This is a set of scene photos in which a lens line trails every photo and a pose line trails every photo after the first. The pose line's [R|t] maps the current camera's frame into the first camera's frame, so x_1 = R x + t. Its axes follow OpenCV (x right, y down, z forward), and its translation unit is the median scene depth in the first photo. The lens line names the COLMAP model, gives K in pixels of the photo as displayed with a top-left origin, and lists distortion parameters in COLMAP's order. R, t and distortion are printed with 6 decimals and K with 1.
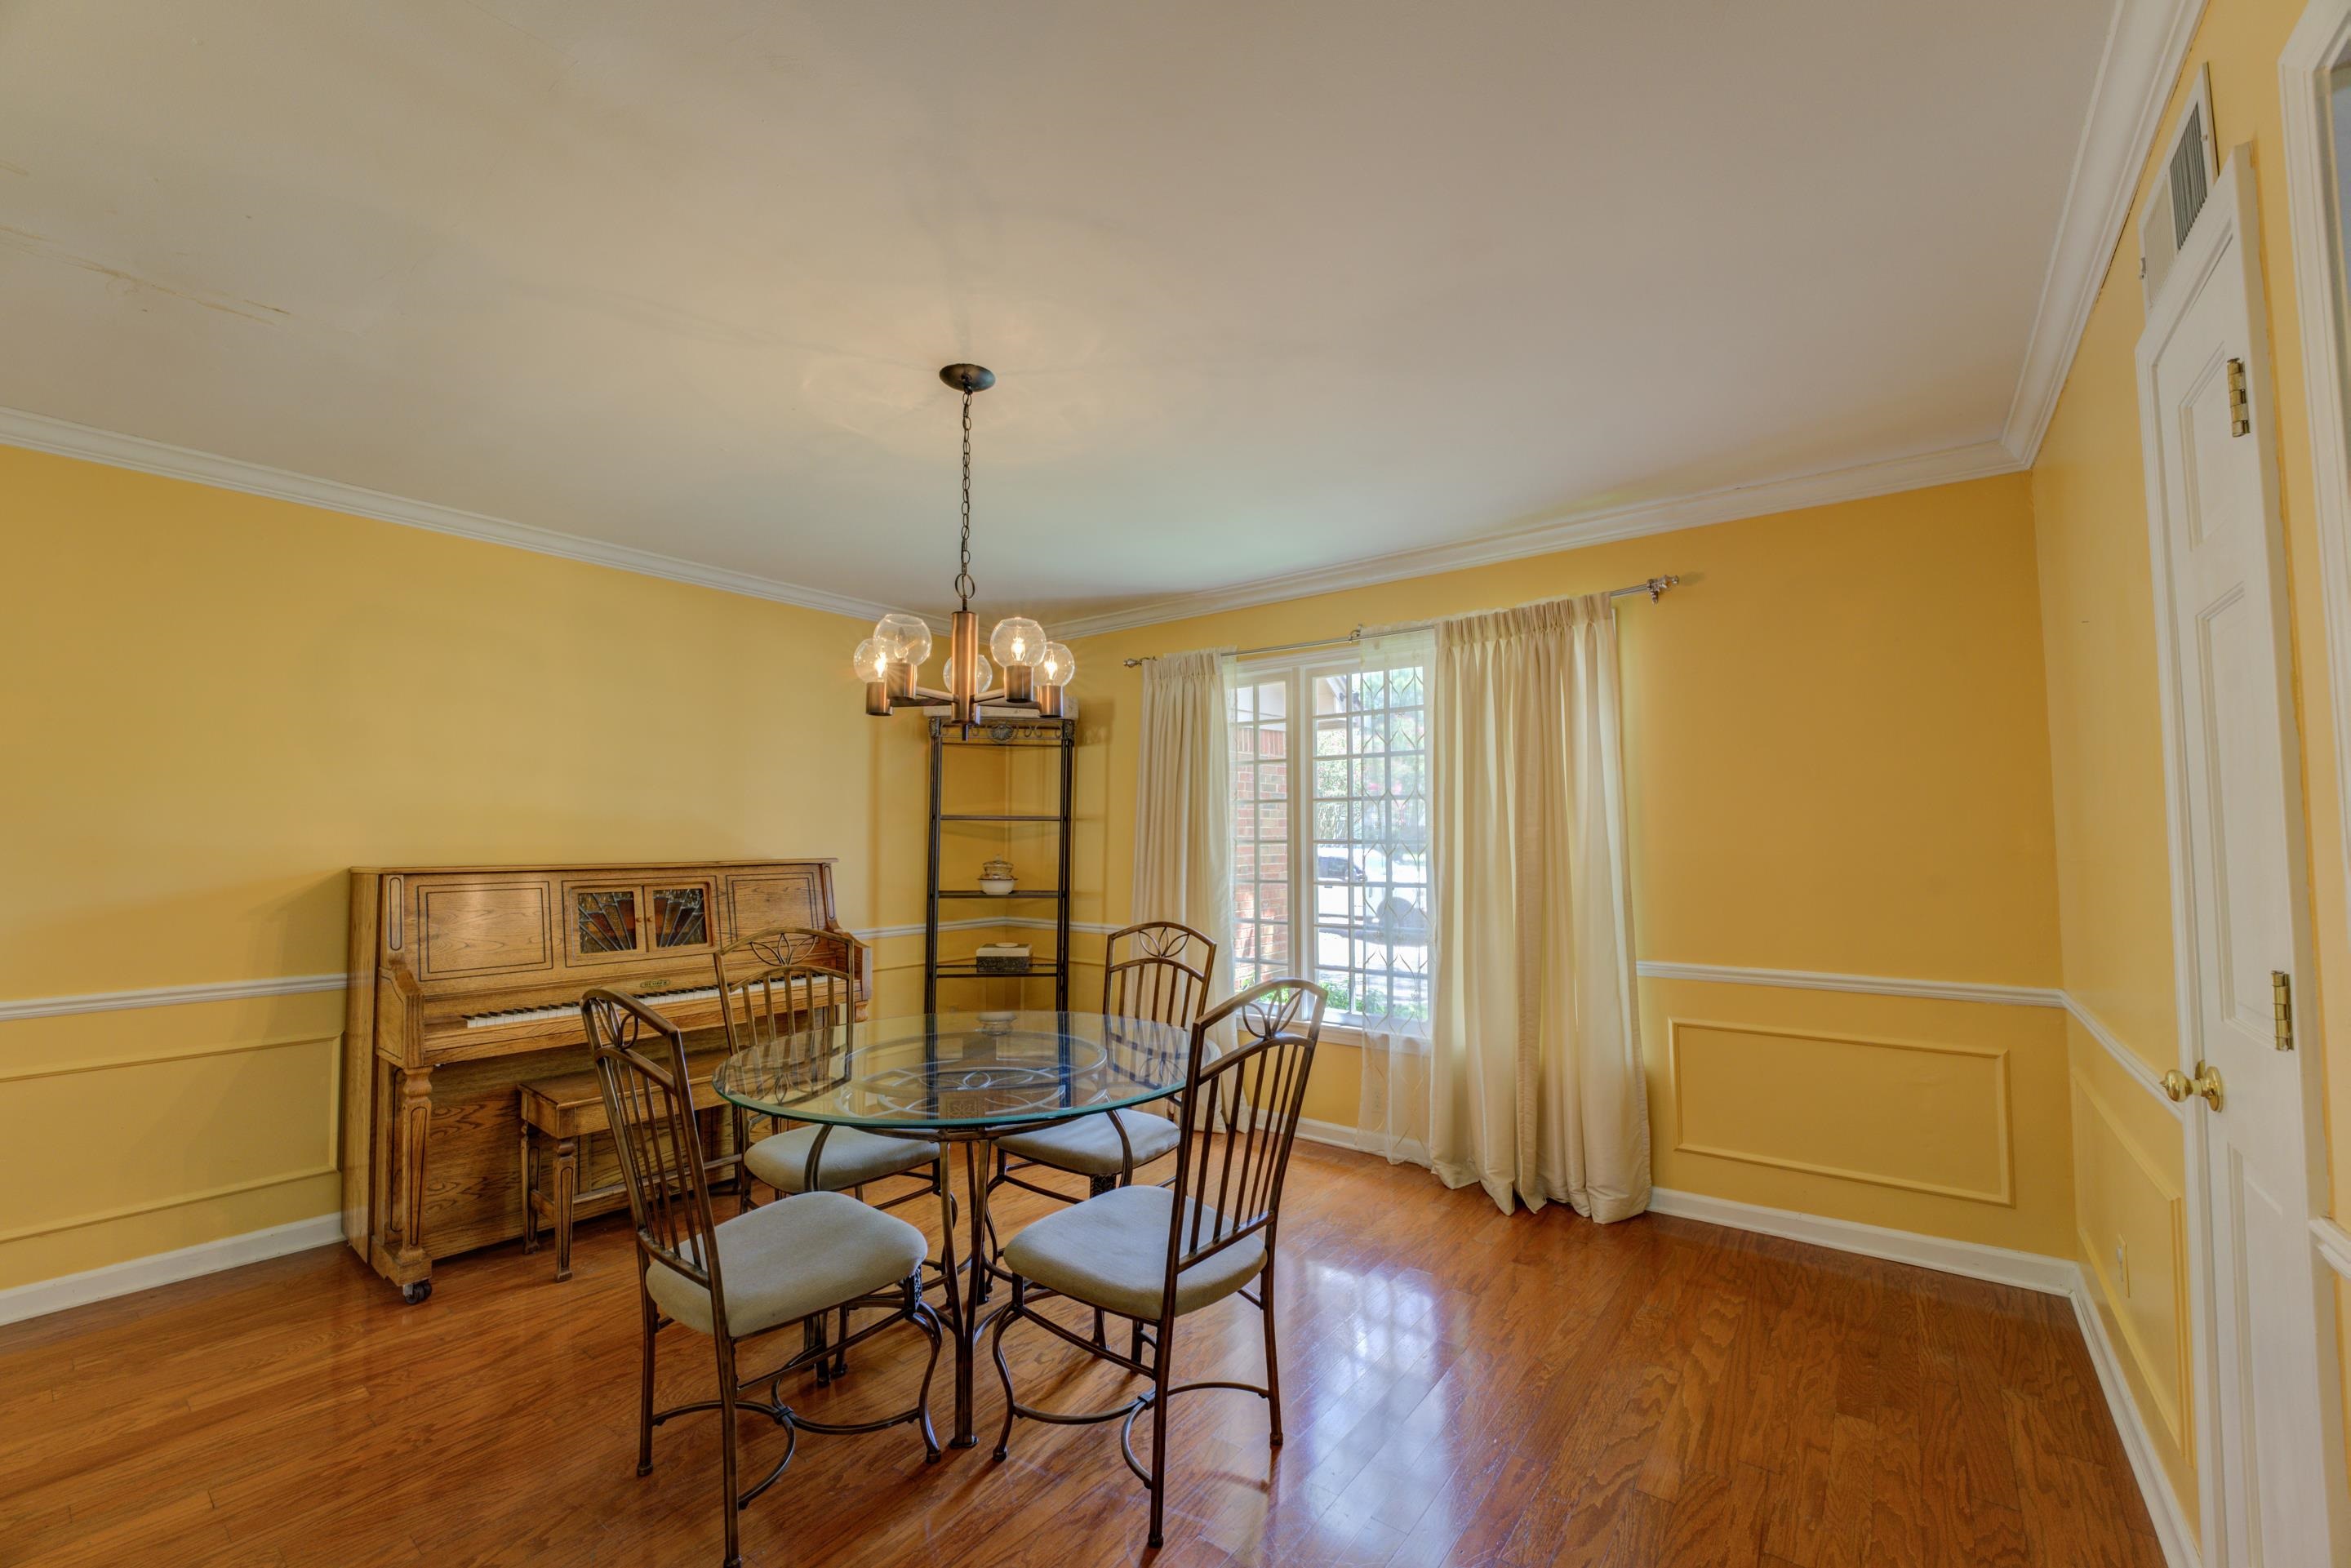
lens RADIAL K [[958.9, 0, 1171.6], [0, 958.9, 788.7], [0, 0, 1]] dist [-0.020123, 0.000699]
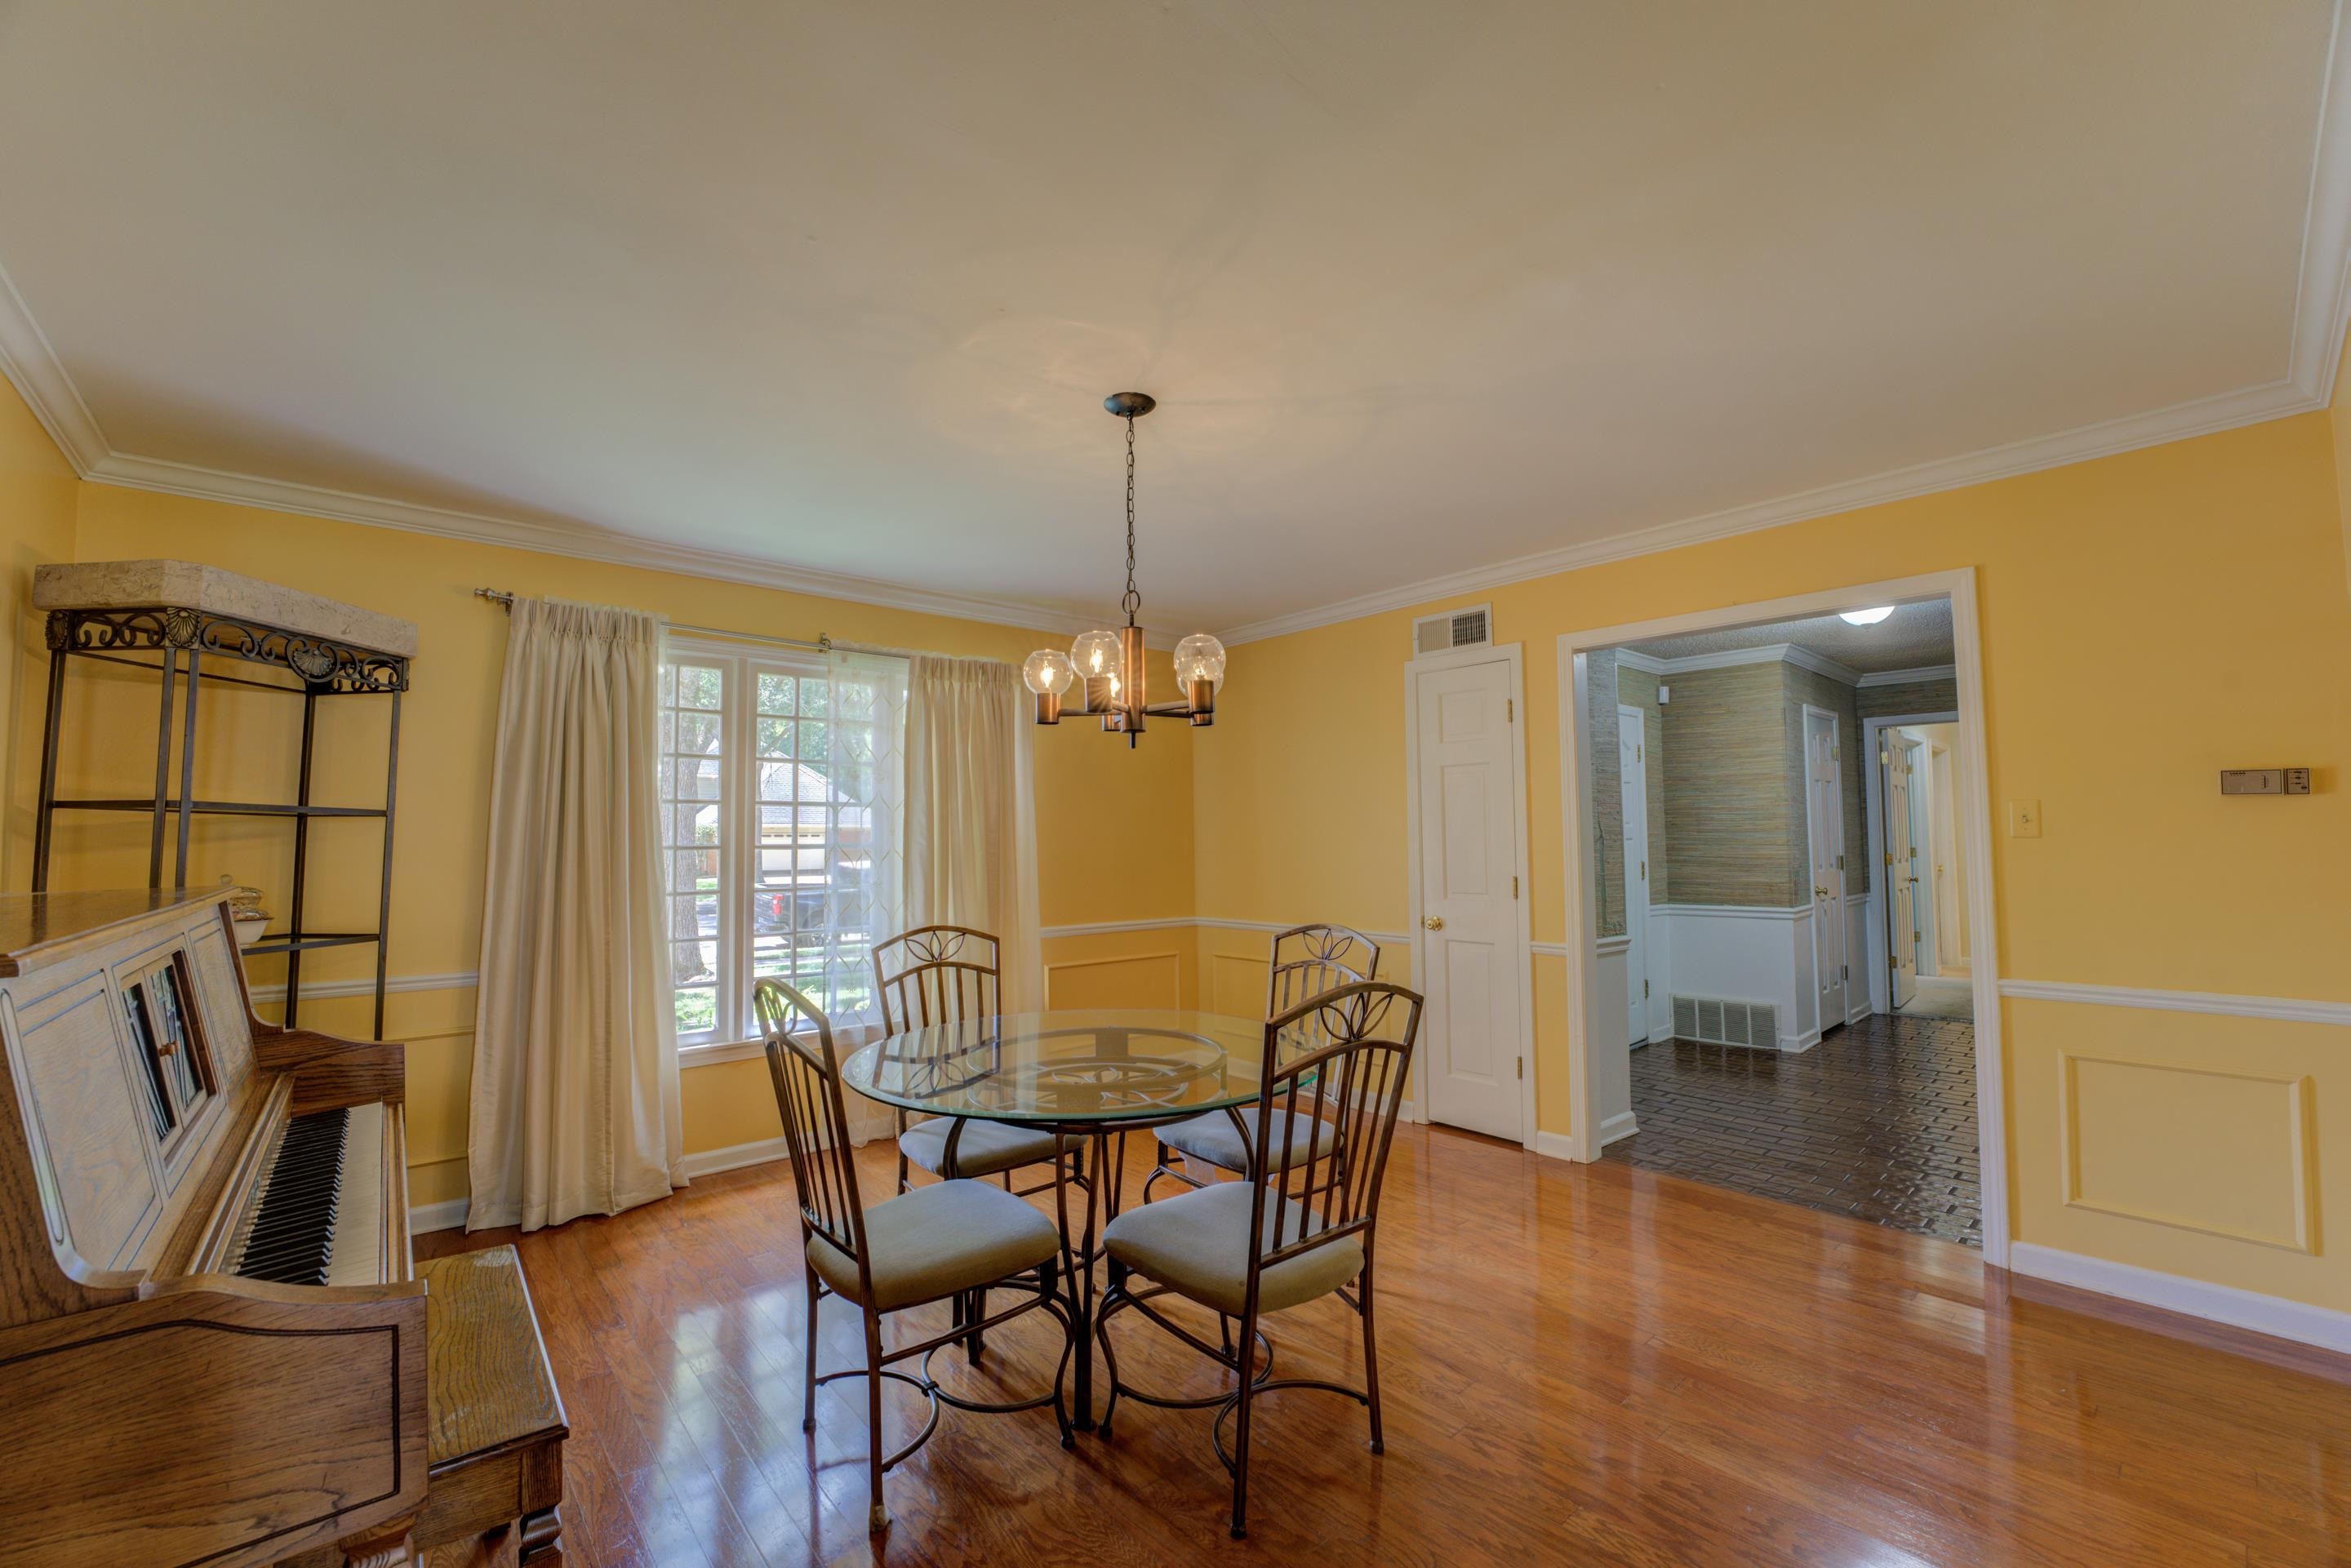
lens RADIAL K [[916.6, 0, 1144.1], [0, 916.6, 782.7], [0, 0, 1]] dist [0.000673, 0.000086]
pose [[0.226229, 0.059860, 0.972233, -0.736812], [-0.045031, 0.997686, -0.050949, 0.024839], [-0.973033, -0.032254, 0.228401, 0.476211]]
